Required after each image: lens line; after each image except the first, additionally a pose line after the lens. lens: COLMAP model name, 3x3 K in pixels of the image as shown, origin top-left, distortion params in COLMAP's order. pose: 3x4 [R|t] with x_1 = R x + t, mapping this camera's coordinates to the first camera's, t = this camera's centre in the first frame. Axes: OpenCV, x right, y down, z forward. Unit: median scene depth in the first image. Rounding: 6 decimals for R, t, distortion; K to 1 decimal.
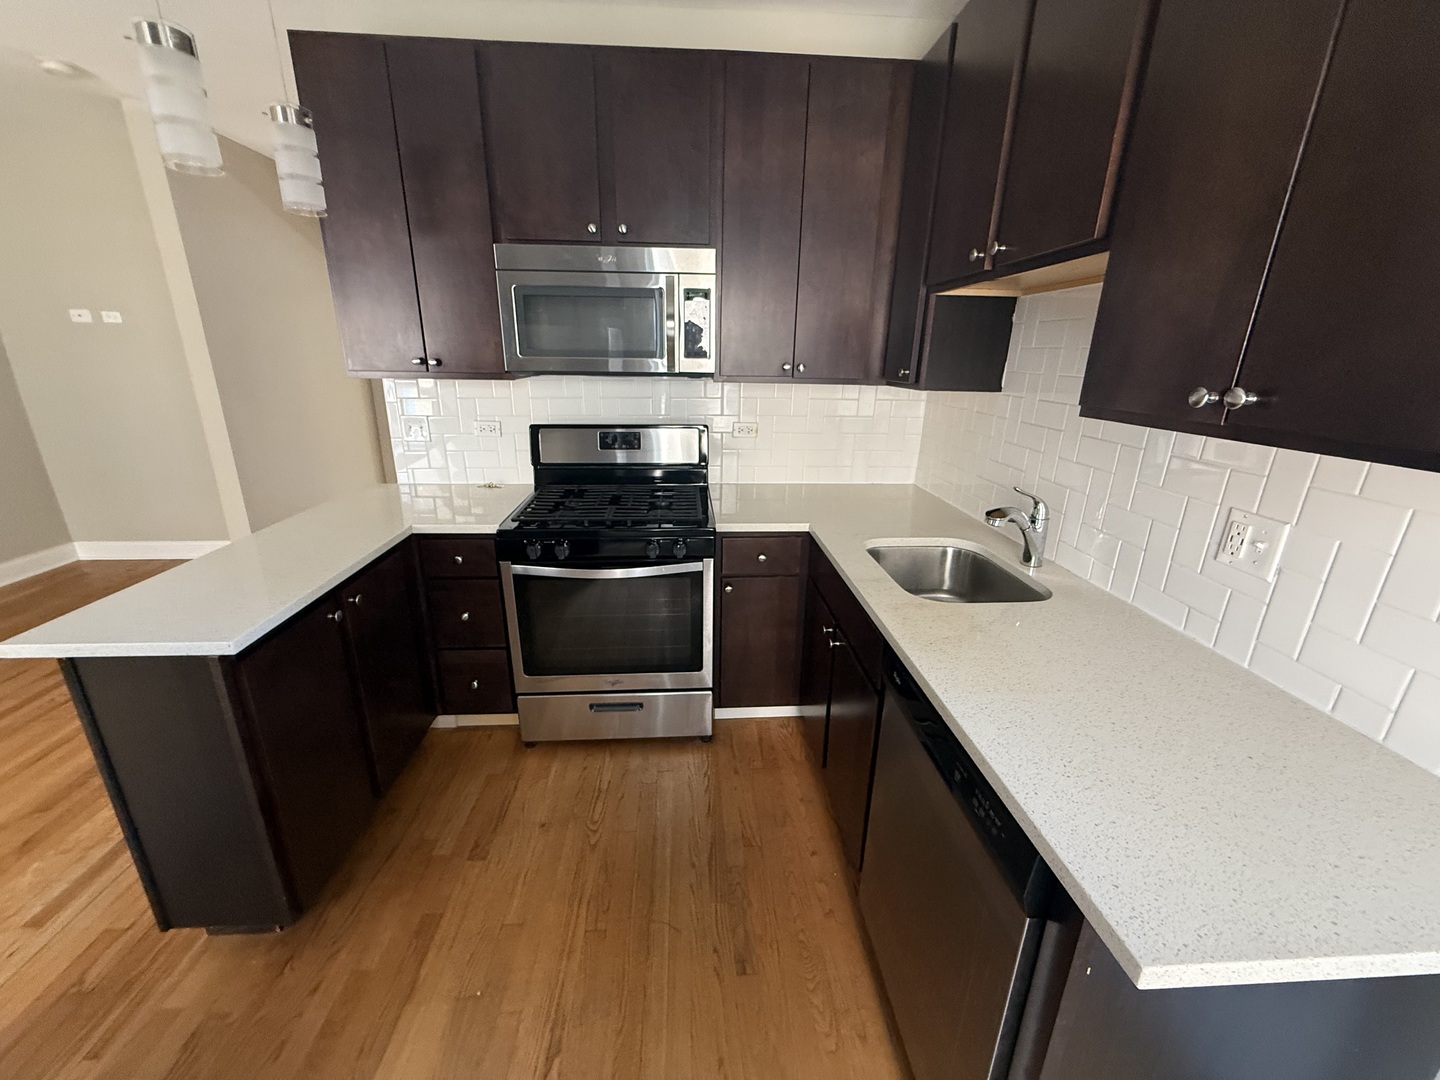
lens RADIAL K [[573.0, 0, 719.3], [0, 573.0, 536.5], [0, 0, 1]] dist [-0.002774, 0.000971]
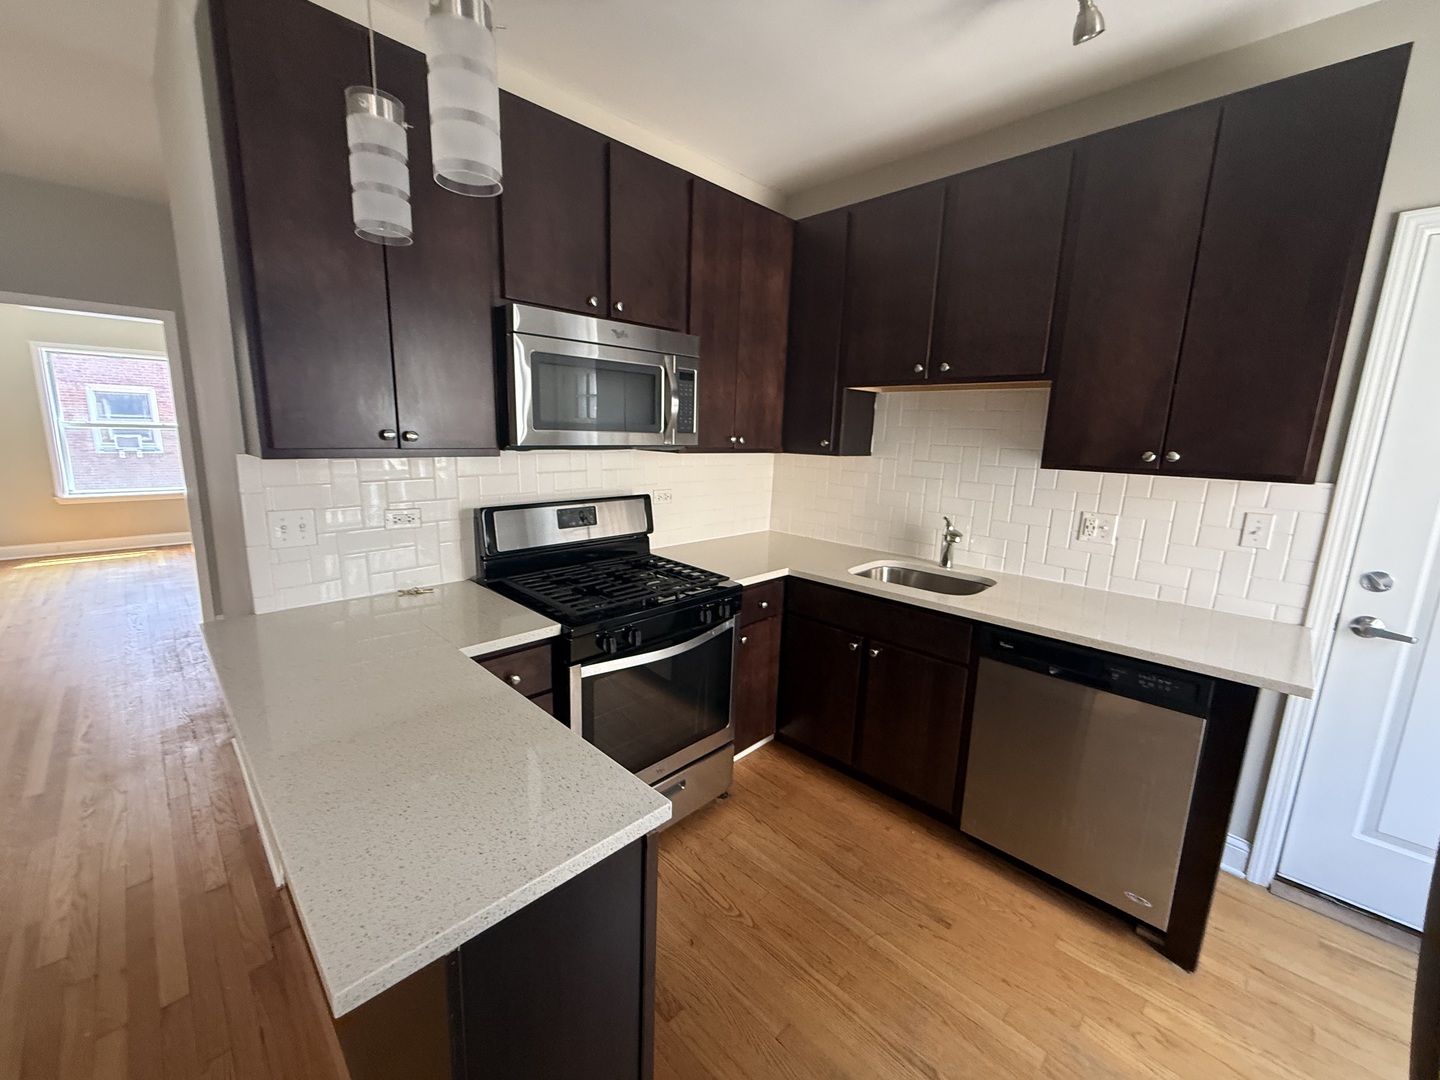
lens RADIAL K [[573.0, 0, 713.9], [0, 573.0, 538.7], [0, 0, 1]] dist [-0.002774, 0.000971]
pose [[0.747283, -0.118069, 0.653933, -0.726260], [0.187136, 0.981651, -0.036611, -0.067997], [-0.637612, 0.149734, 0.755666, 0.192351]]
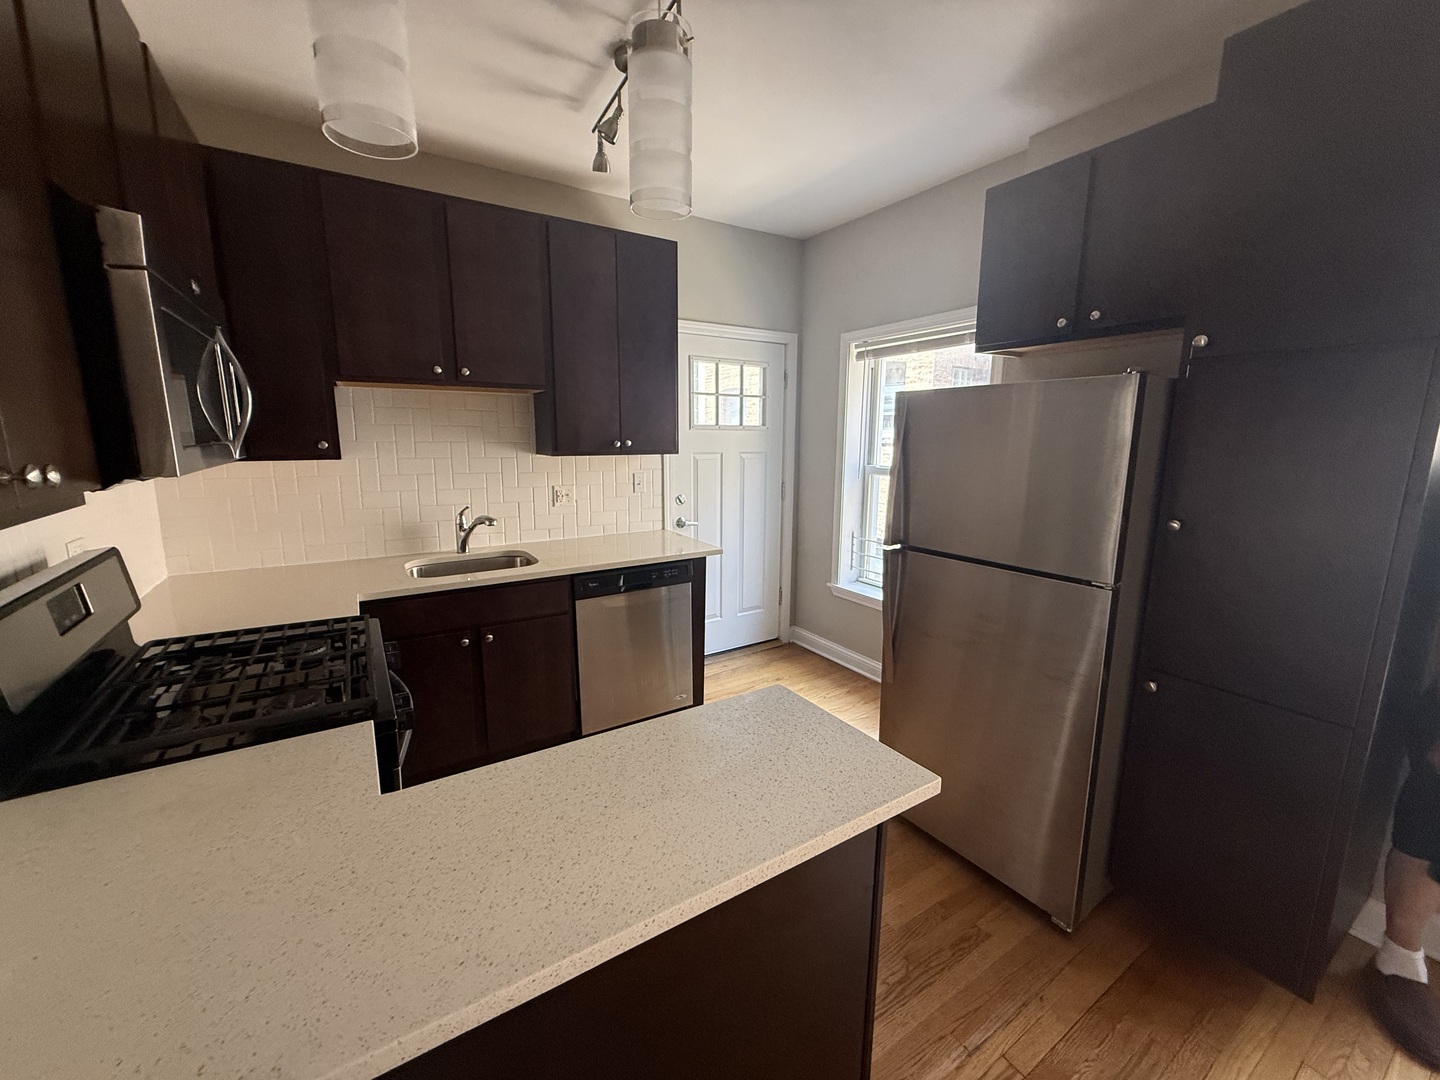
lens RADIAL K [[573.0, 0, 717.4], [0, 573.0, 538.4], [0, 0, 1]] dist [-0.002774, 0.000971]
pose [[-0.480067, -0.179861, 0.858596, -0.997419], [0.252175, 0.909147, 0.331449, -0.287062], [-0.840205, 0.375634, -0.391095, 0.828125]]
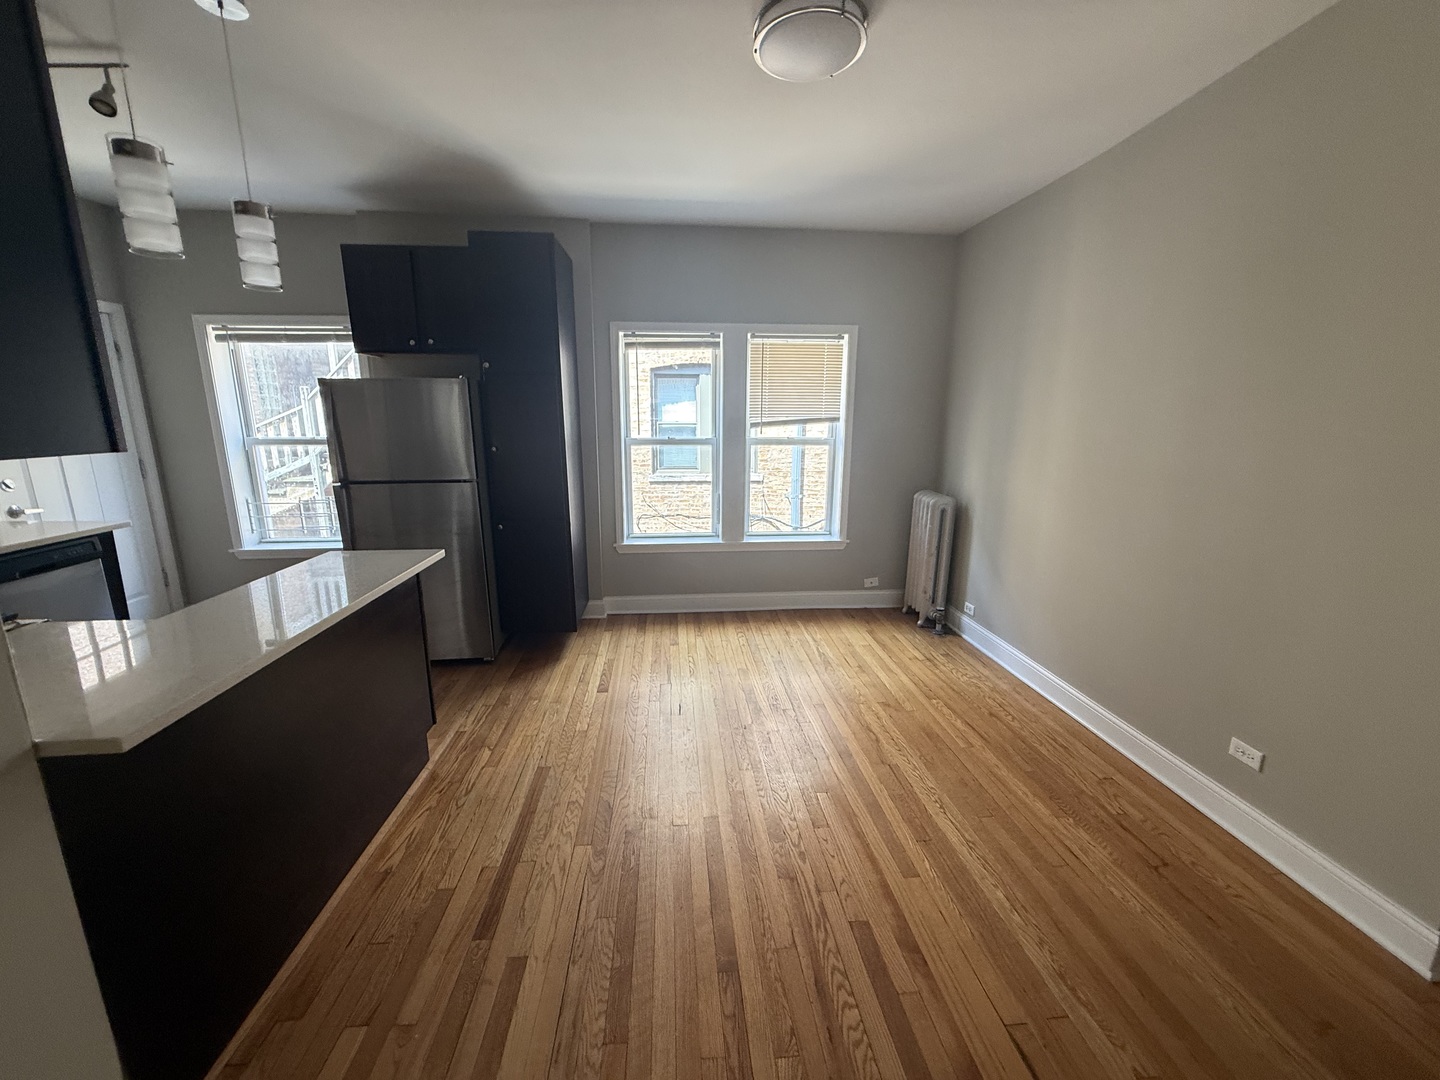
lens RADIAL K [[573.0, 0, 716.1], [0, 573.0, 539.1], [0, 0, 1]] dist [-0.002774, 0.000971]
pose [[-0.999556, -0.015964, -0.025143, -1.230453], [-0.026317, 0.868647, 0.494731, -0.501953], [0.013943, 0.495173, -0.868682, 1.563829]]
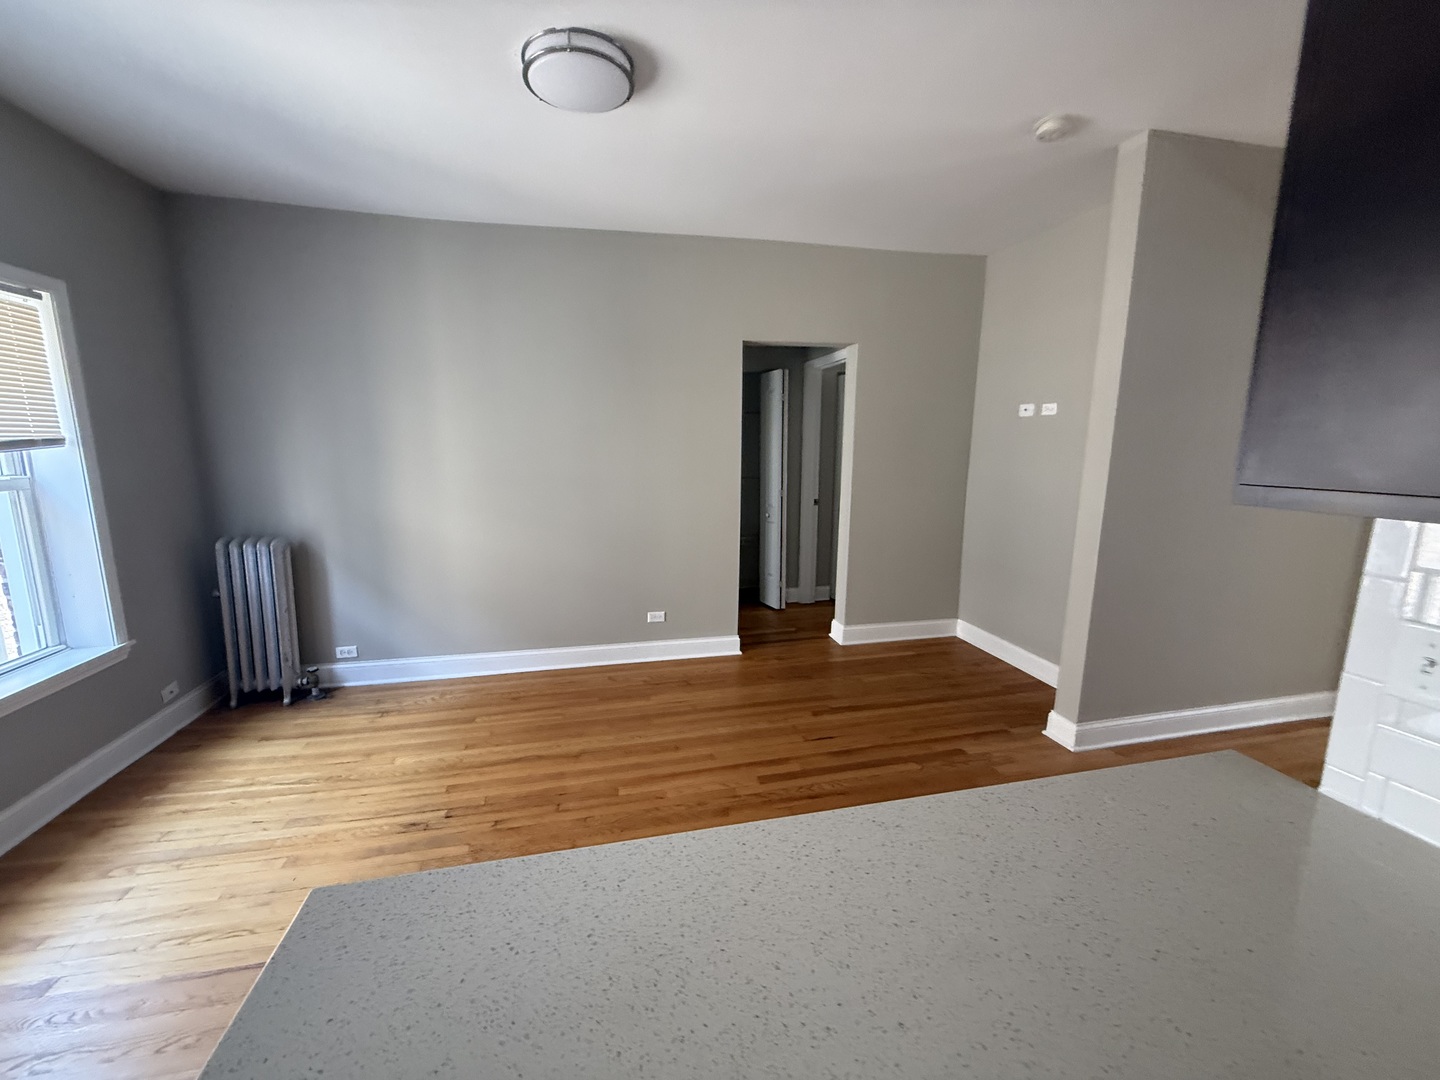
lens RADIAL K [[573.0, 0, 717.5], [0, 573.0, 538.7], [0, 0, 1]] dist [-0.002774, 0.000971]
pose [[0.154201, 0.151513, -0.976353, -0.364811], [-0.301718, 0.948192, 0.099490, -0.202167], [0.940844, 0.279242, 0.191926, 0.661197]]
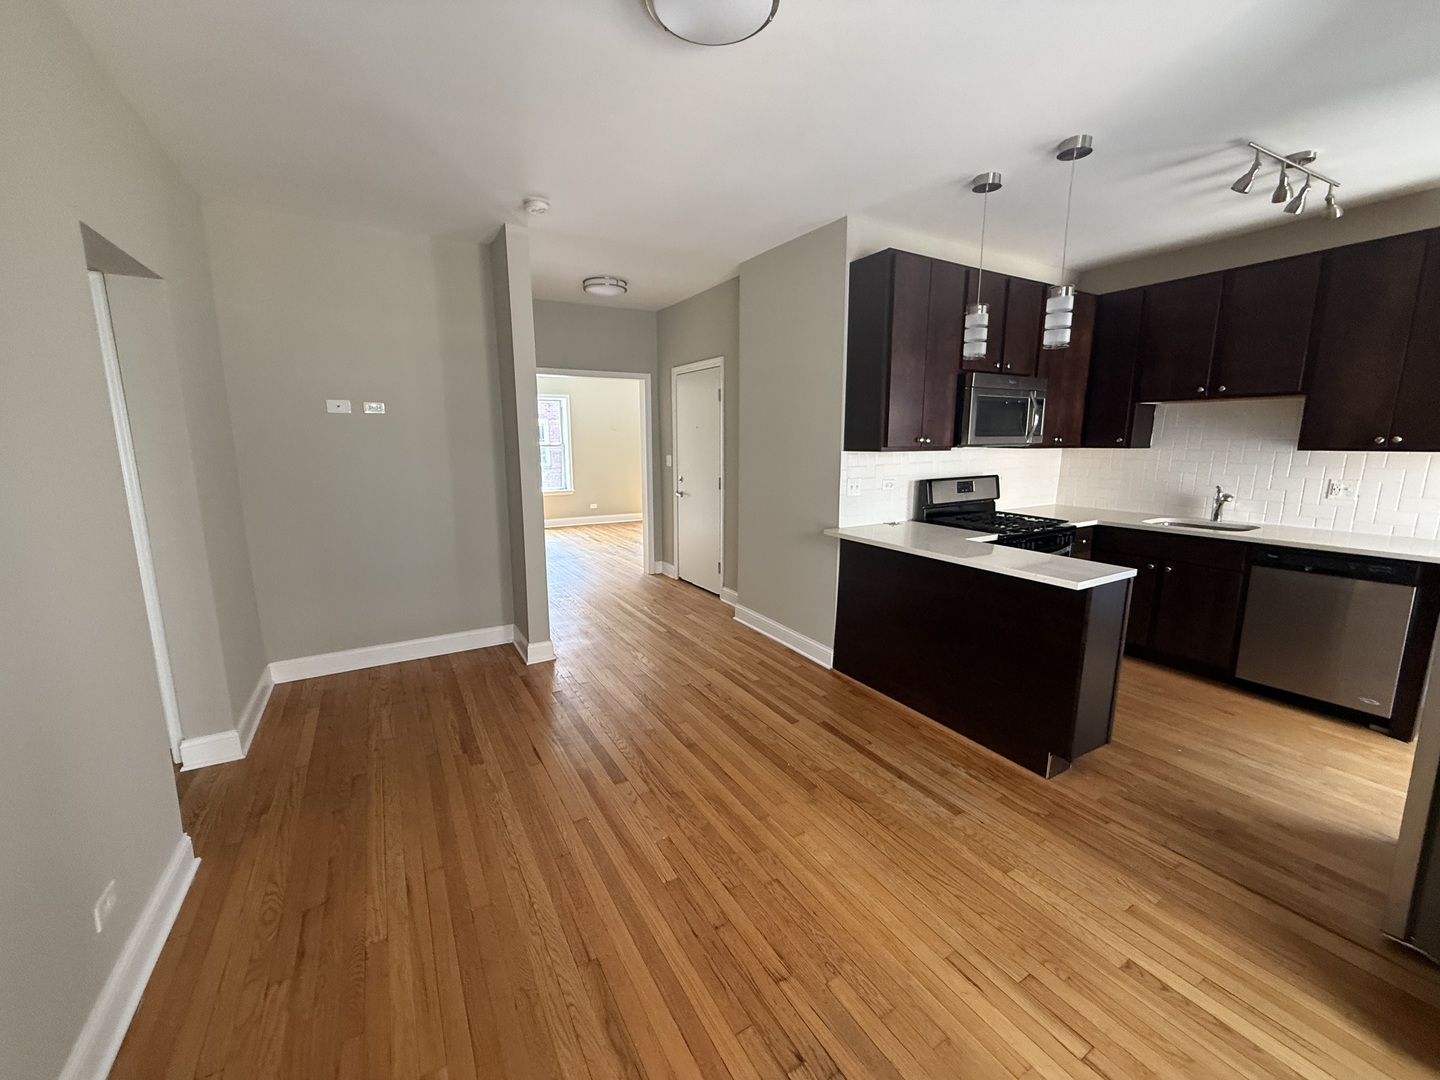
lens RADIAL K [[573.0, 0, 716.2], [0, 573.0, 536.3], [0, 0, 1]] dist [-0.002774, 0.000971]
pose [[0.892392, -0.095360, 0.441071, -1.770914], [0.154770, 0.982810, -0.100652, 0.024307], [-0.423891, 0.158085, 0.891810, -0.122030]]
